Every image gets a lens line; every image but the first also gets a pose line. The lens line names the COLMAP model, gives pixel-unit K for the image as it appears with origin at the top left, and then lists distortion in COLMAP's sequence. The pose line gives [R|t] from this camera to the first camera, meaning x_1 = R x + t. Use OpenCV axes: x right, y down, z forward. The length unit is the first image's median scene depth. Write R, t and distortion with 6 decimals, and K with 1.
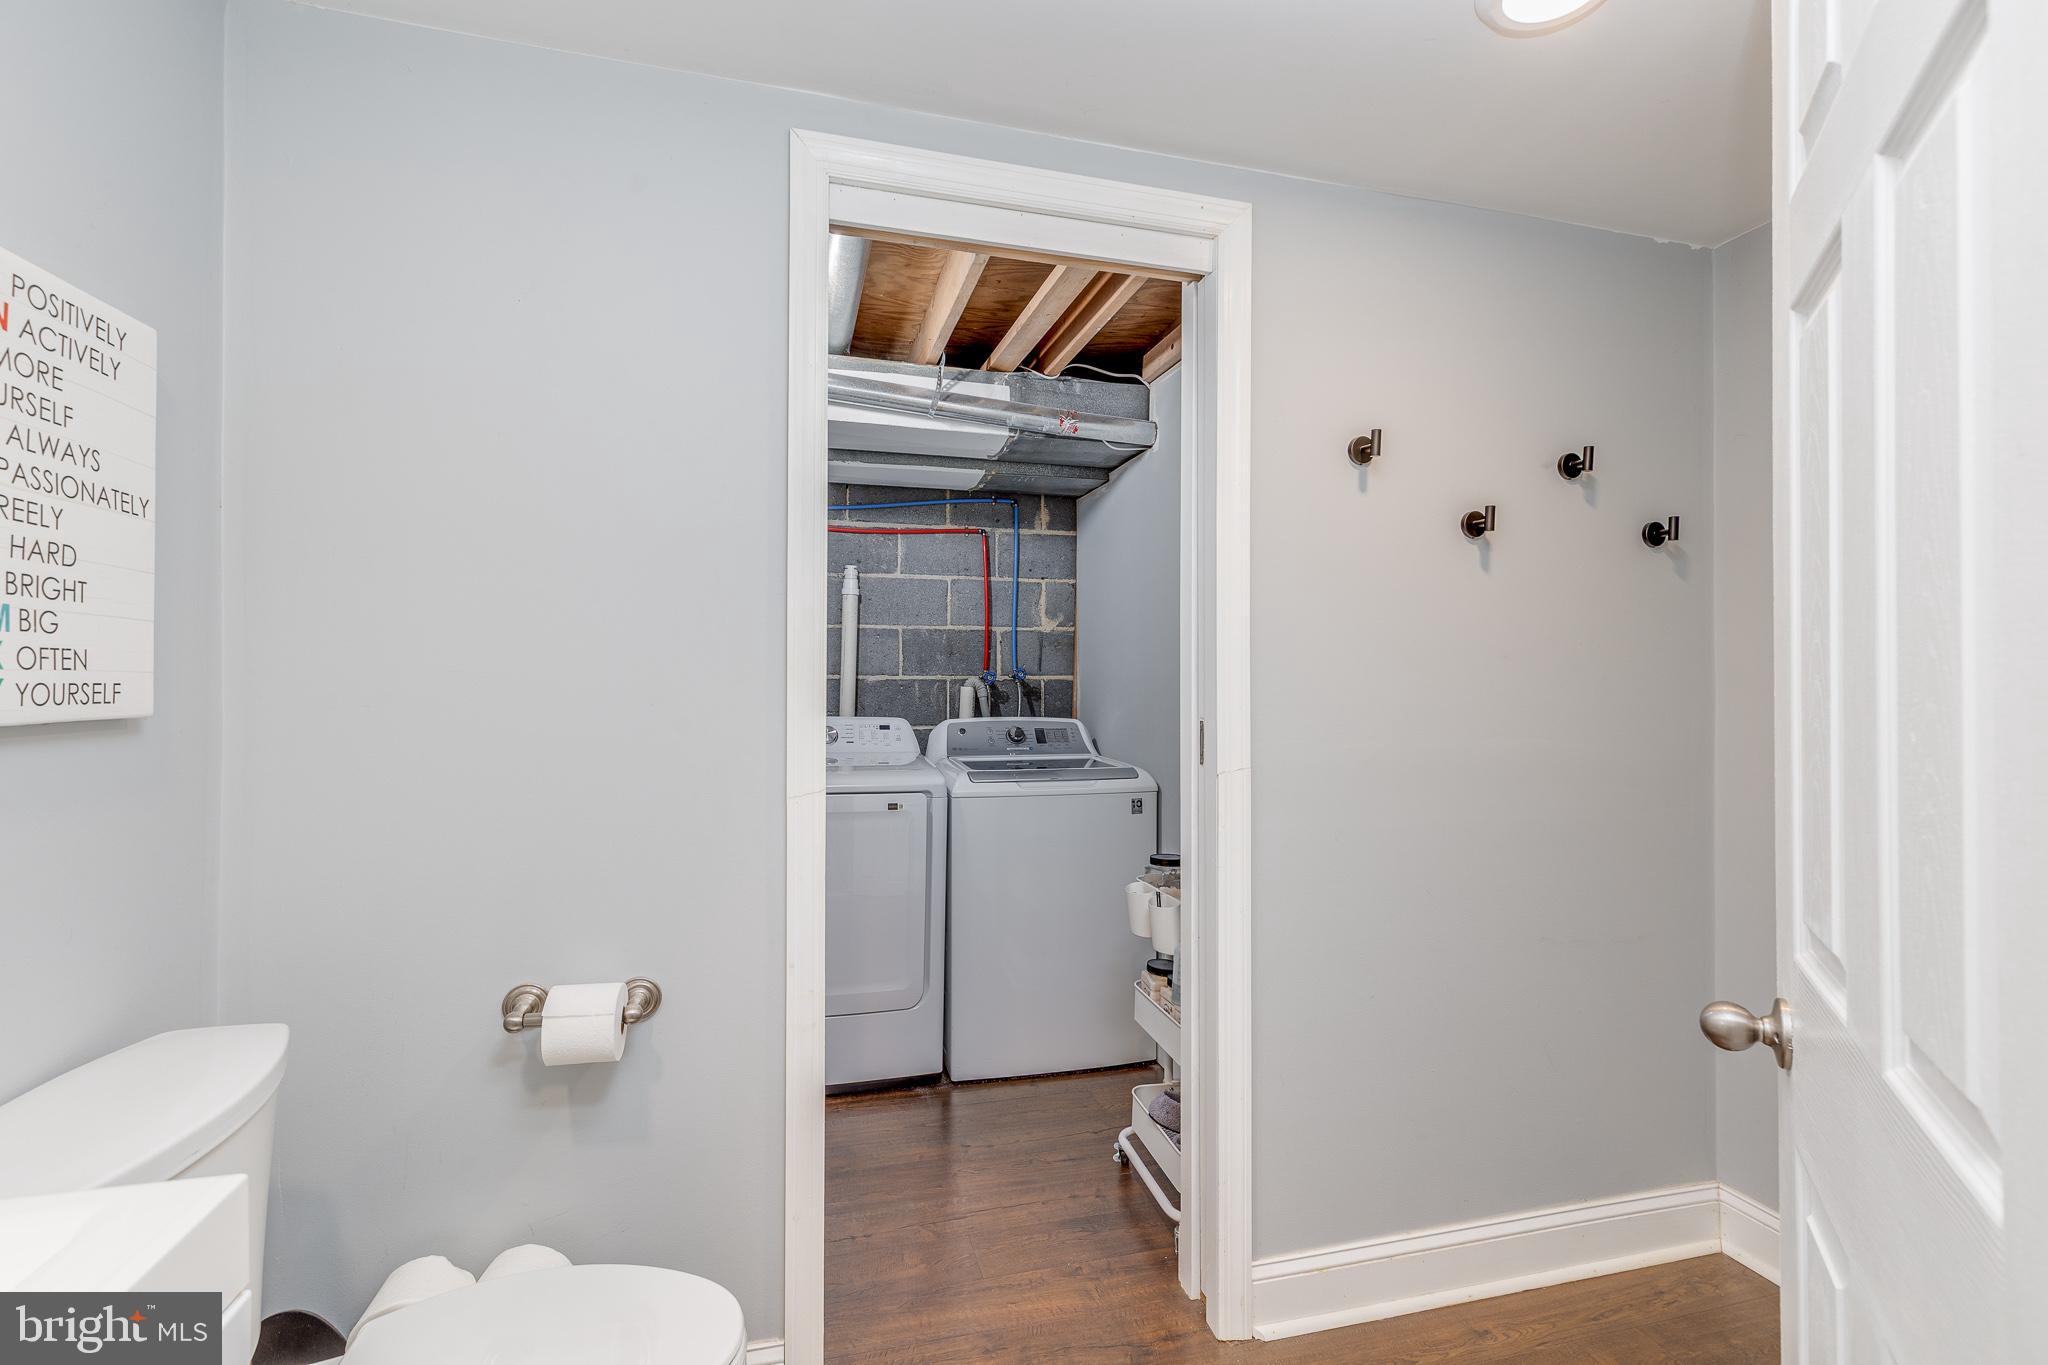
lens RADIAL K [[925.7, 0, 1026.7], [0, 925.7, 681.4], [0, 0, 1]] dist [0.005029, -0.002616]
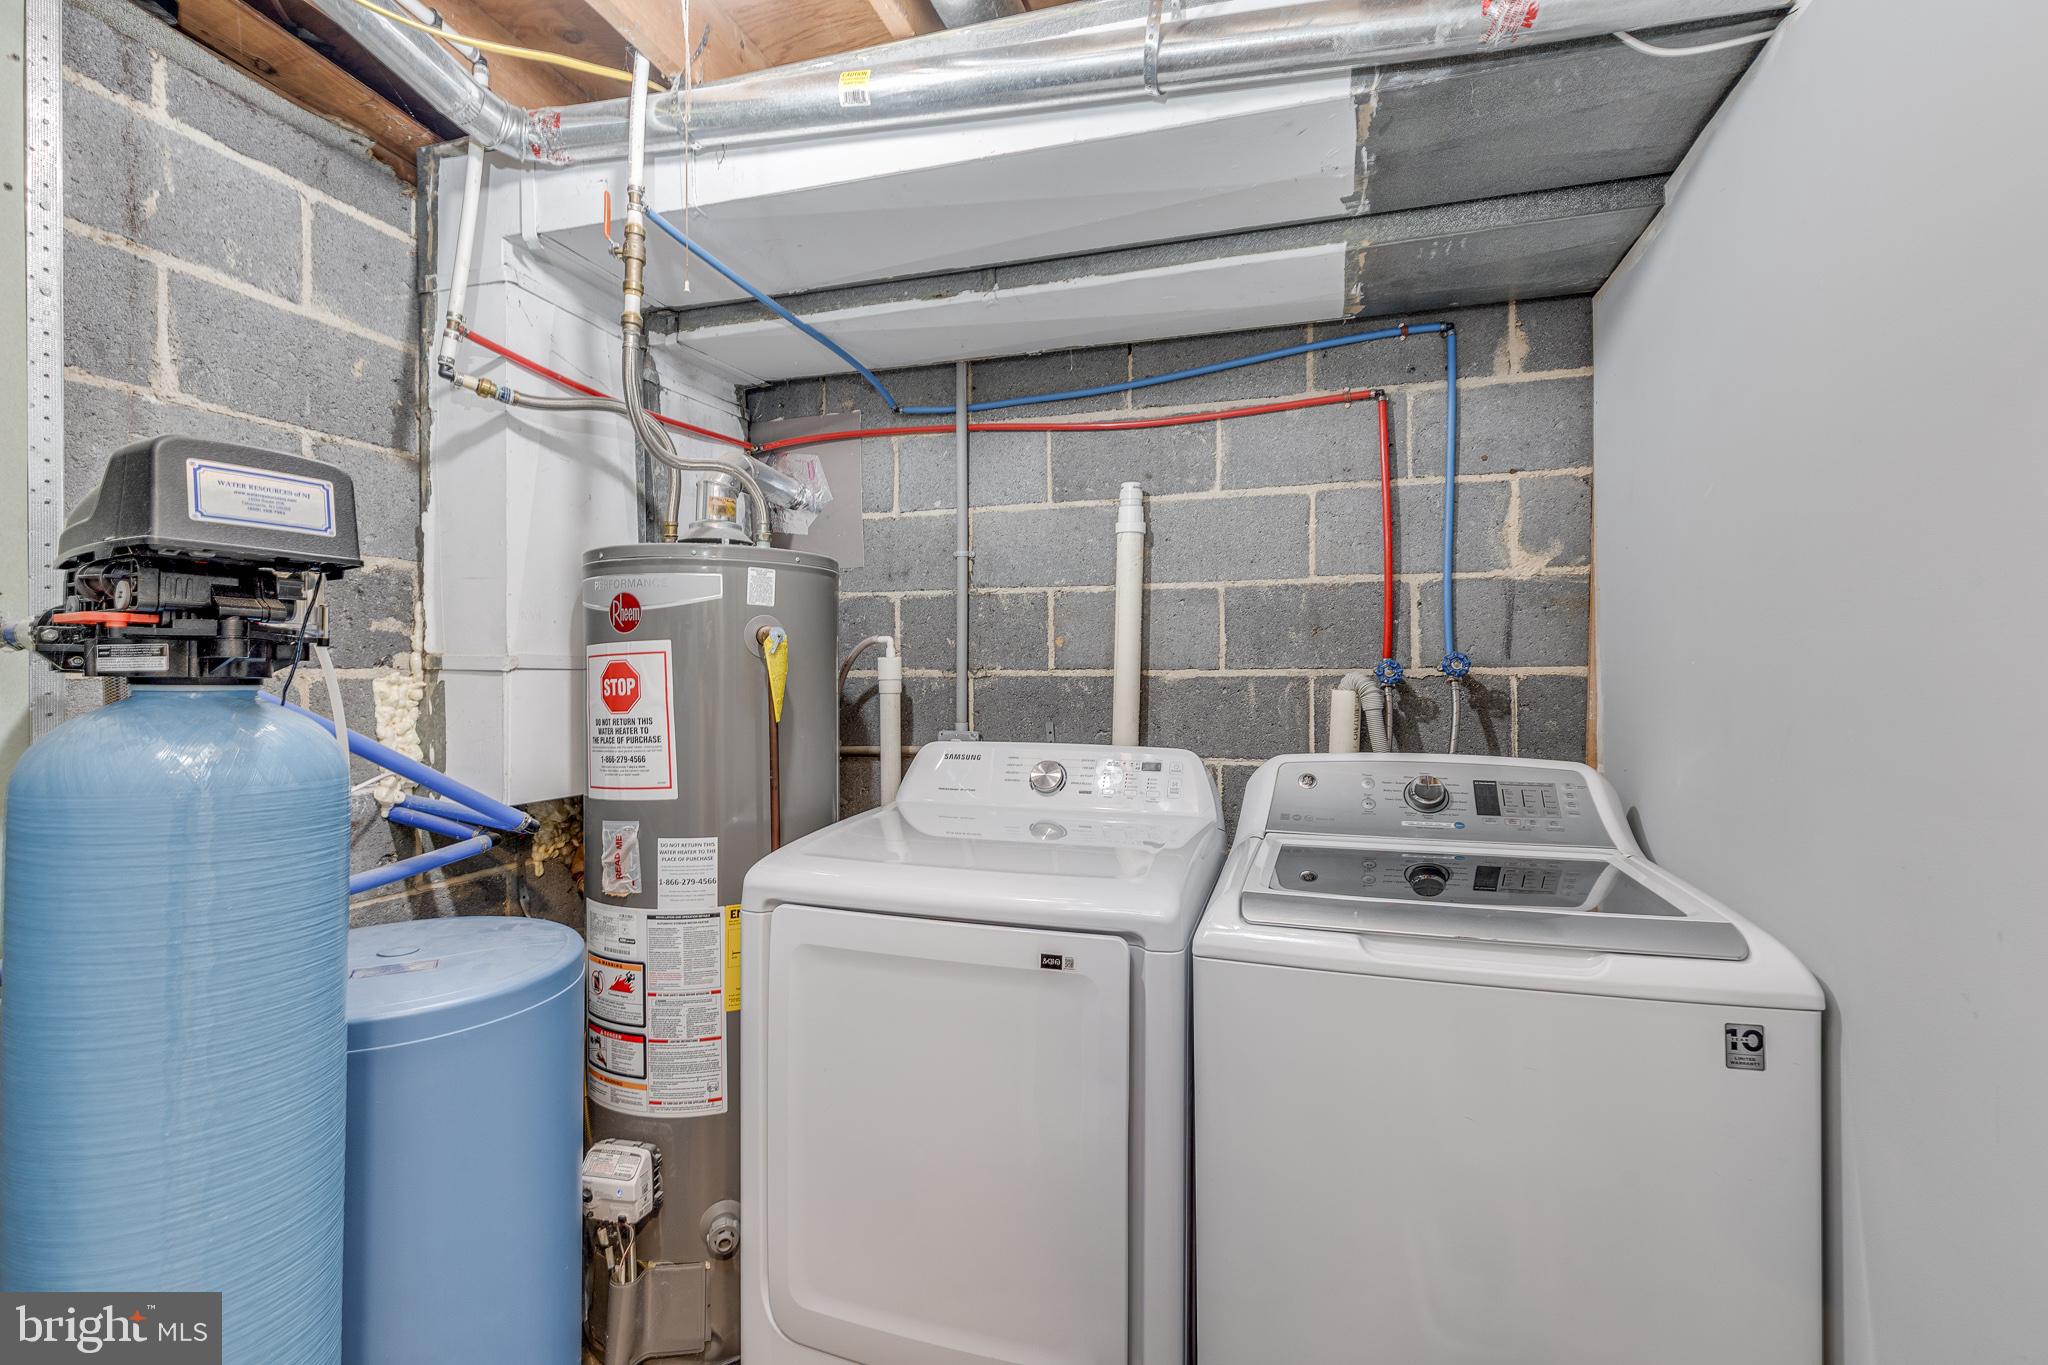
lens RADIAL K [[925.7, 0, 1016.0], [0, 925.7, 676.9], [0, 0, 1]] dist [0.005029, -0.002616]
pose [[0.842613, -0.005190, -0.538495, 0.061535], [0.004491, 0.999987, -0.002610, -0.001209], [0.538501, -0.000219, 0.842625, 0.451073]]
